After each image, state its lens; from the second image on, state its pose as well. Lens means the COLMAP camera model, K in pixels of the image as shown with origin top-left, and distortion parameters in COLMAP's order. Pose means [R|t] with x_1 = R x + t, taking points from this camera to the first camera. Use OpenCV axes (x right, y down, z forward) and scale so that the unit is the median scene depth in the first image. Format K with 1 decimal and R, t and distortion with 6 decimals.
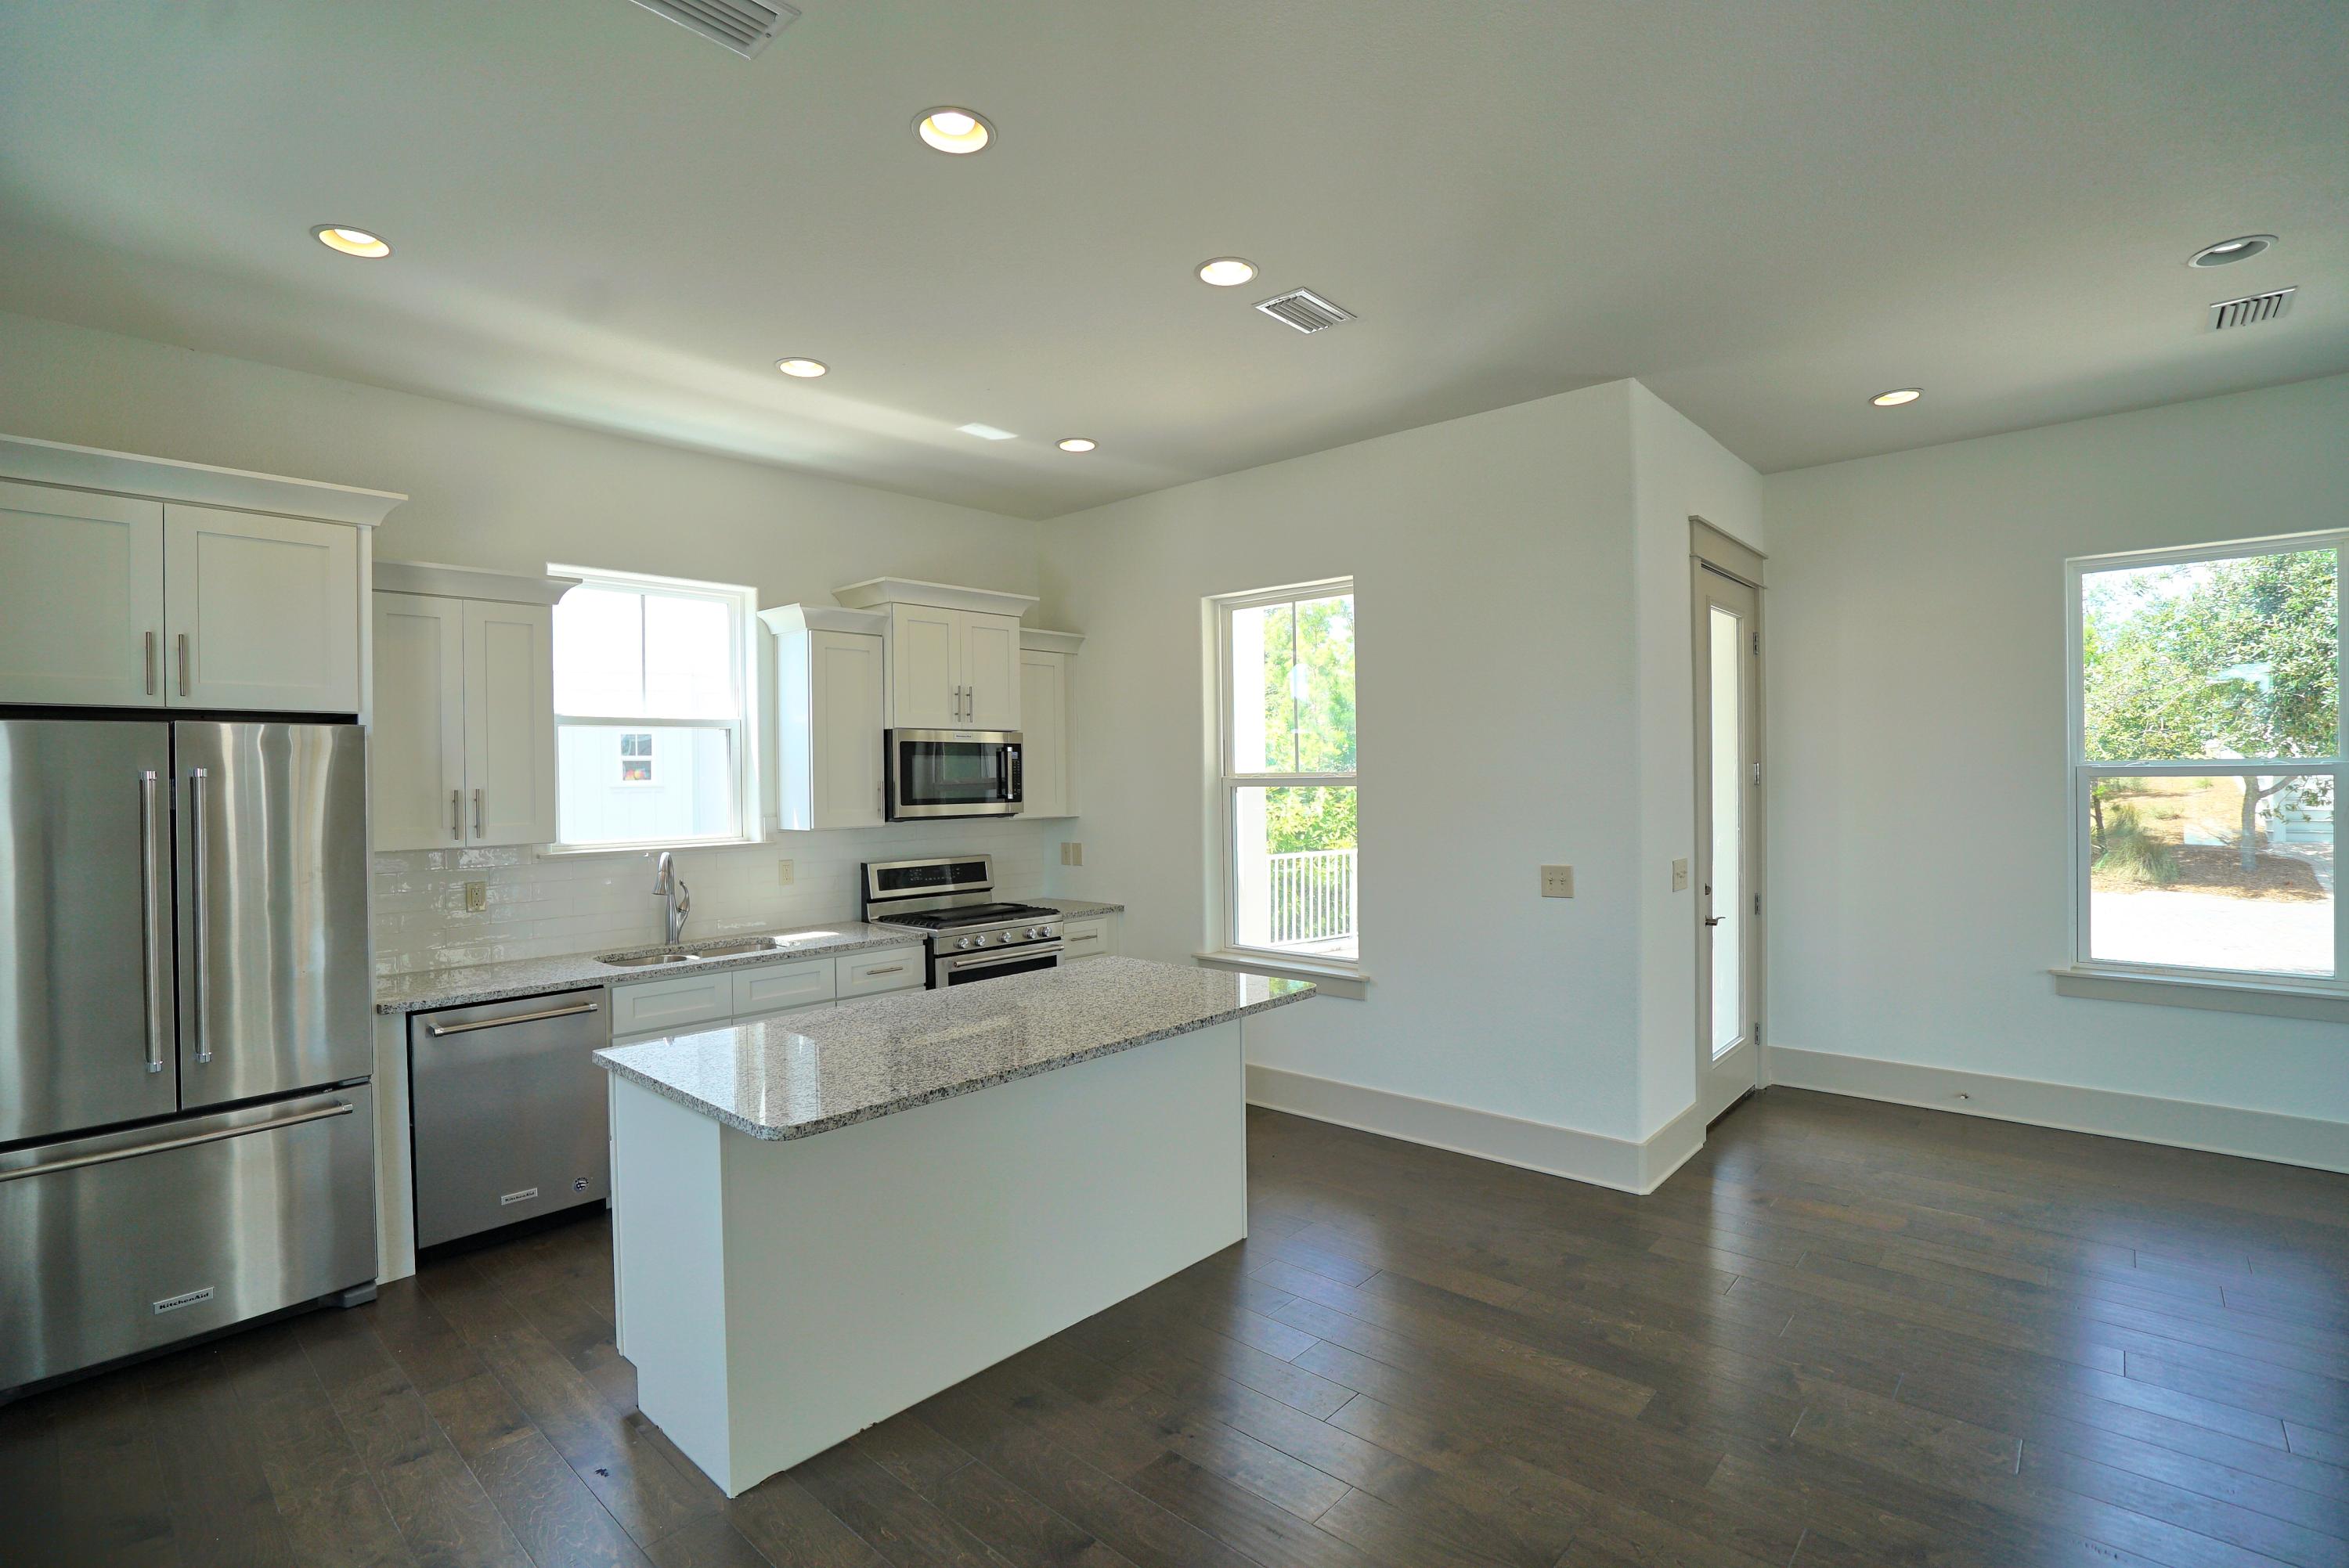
lens RADIAL K [[1083.8, 0, 1174.5], [0, 1083.8, 784.0], [0, 0, 1]] dist [0.000322, 0.000196]
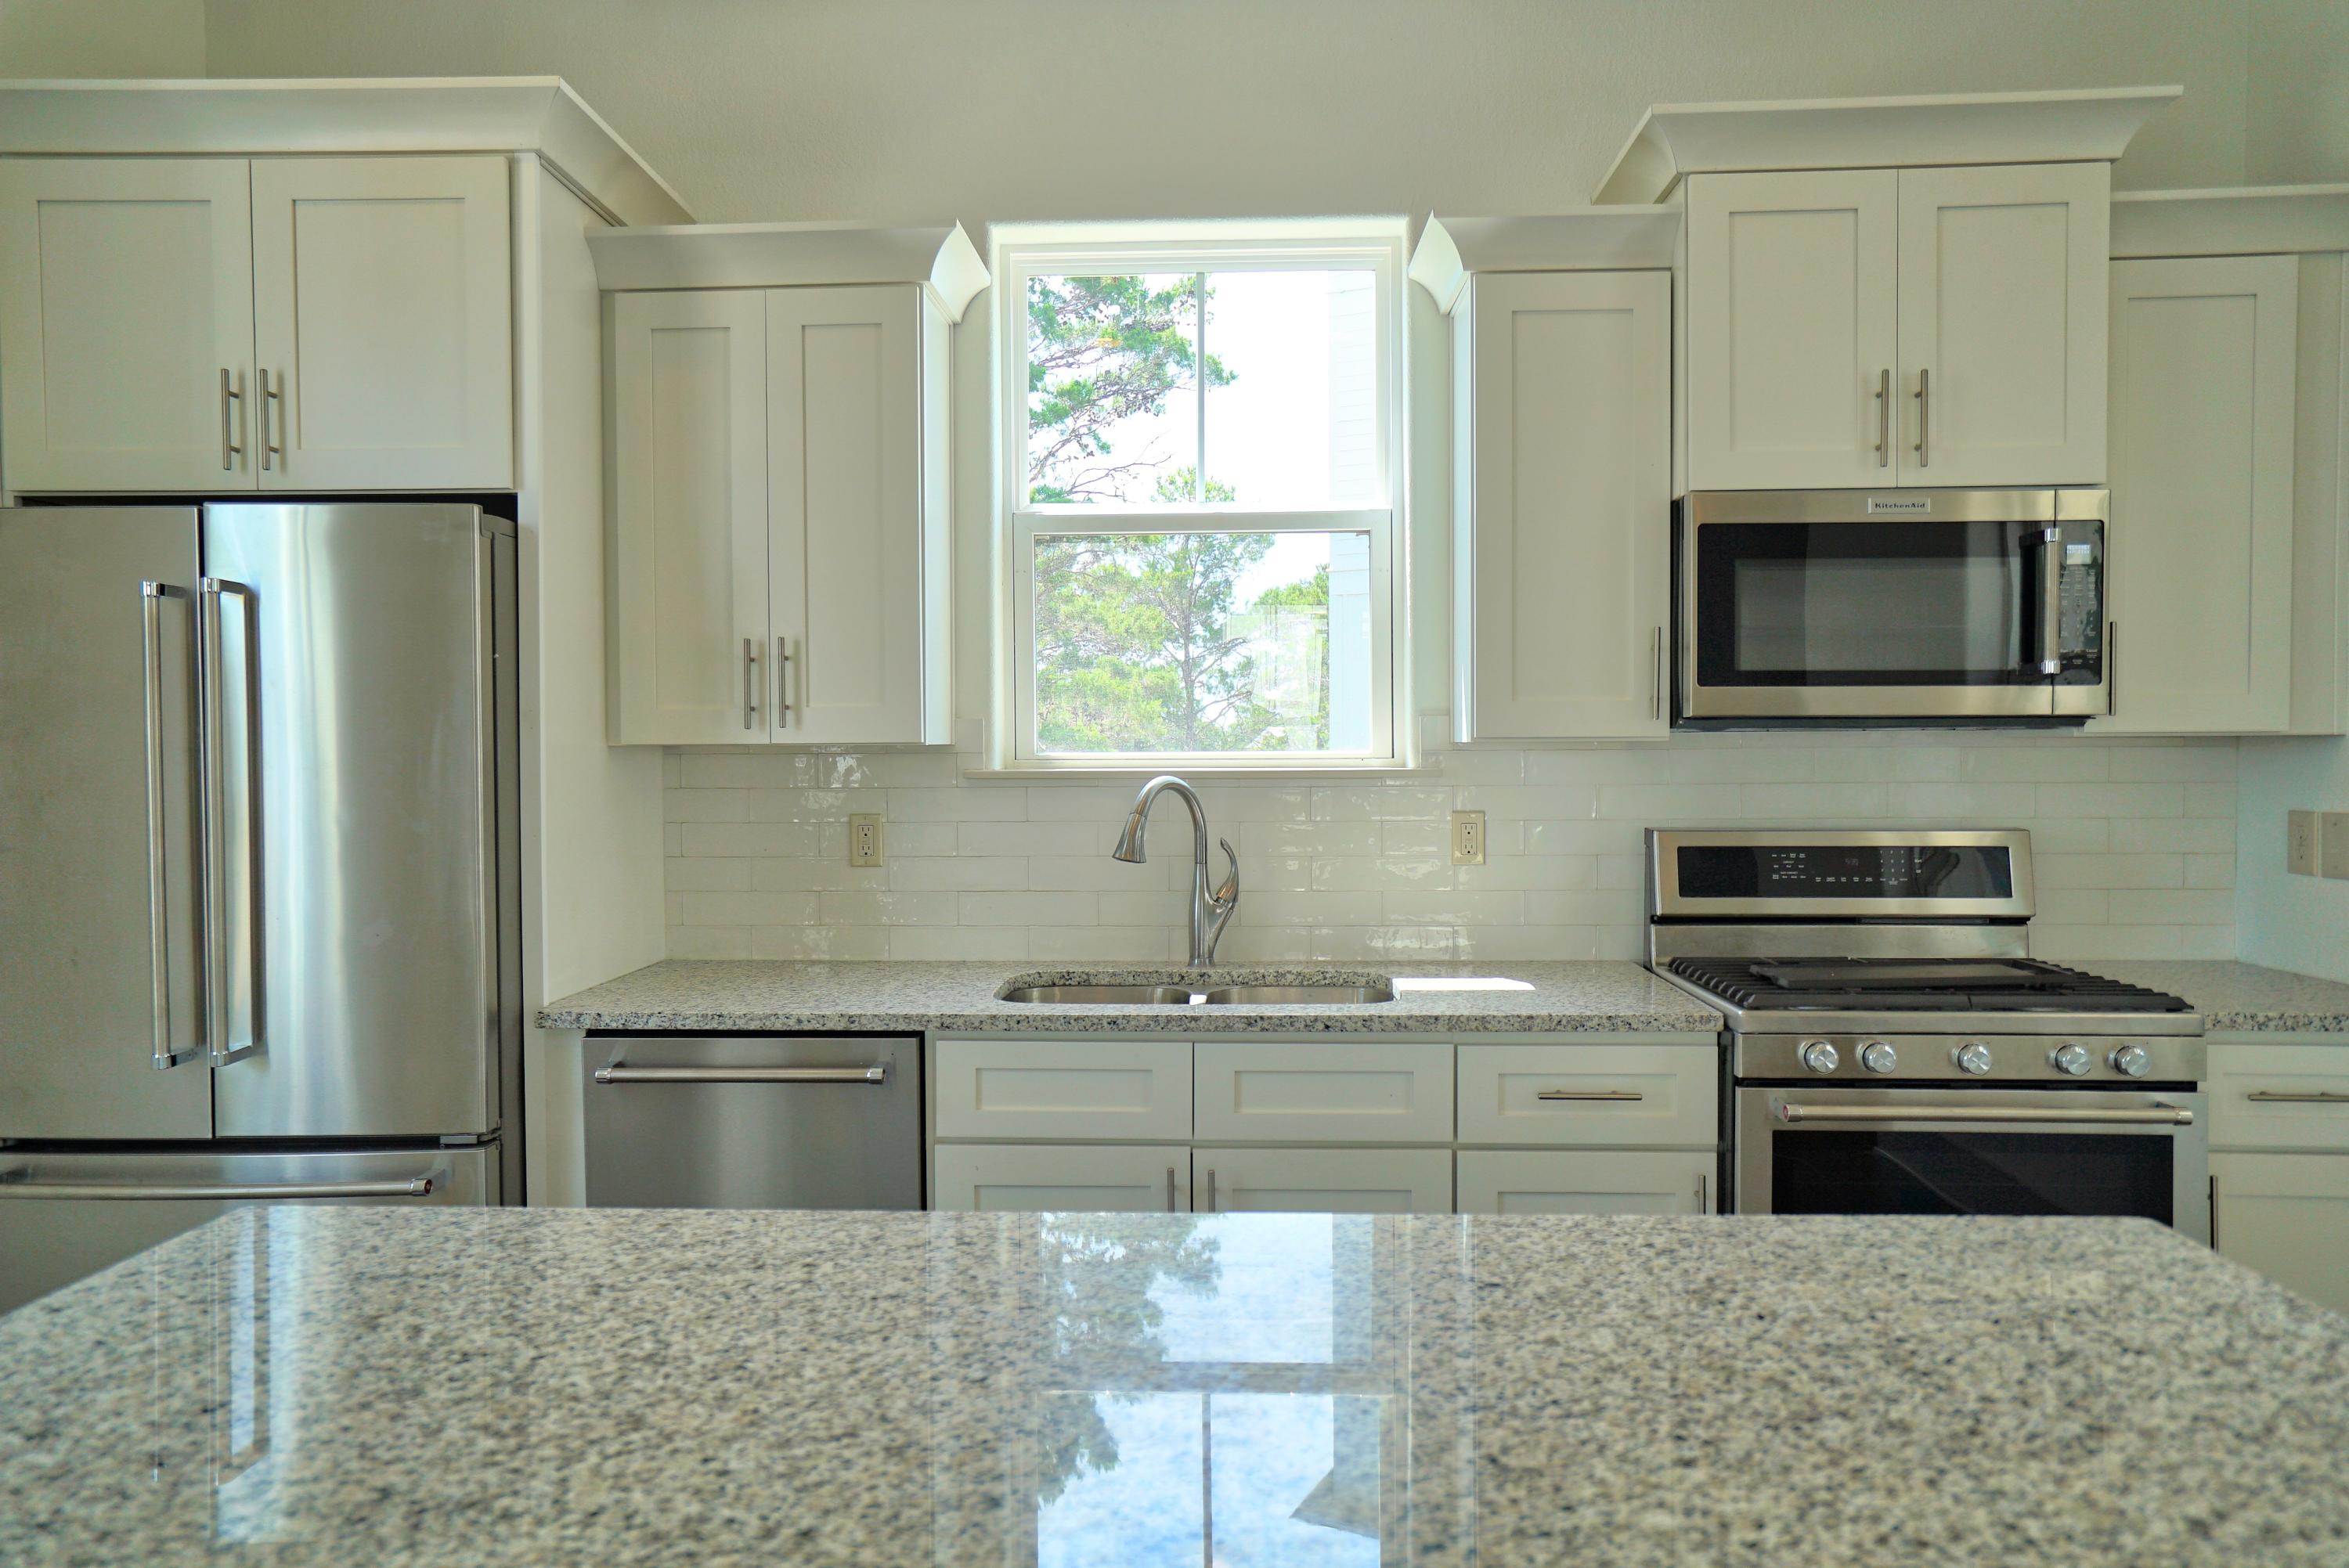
lens RADIAL K [[1619.8, 0, 1174.5], [0, 1619.8, 784.0], [0, 0, 1]] dist [-0.021461, 0.065817]
pose [[0.650740, 0.030528, -0.758687, 0.074001], [-0.007642, 0.999404, 0.033660, 0.036948], [0.759263, -0.016106, 0.650585, 0.468031]]
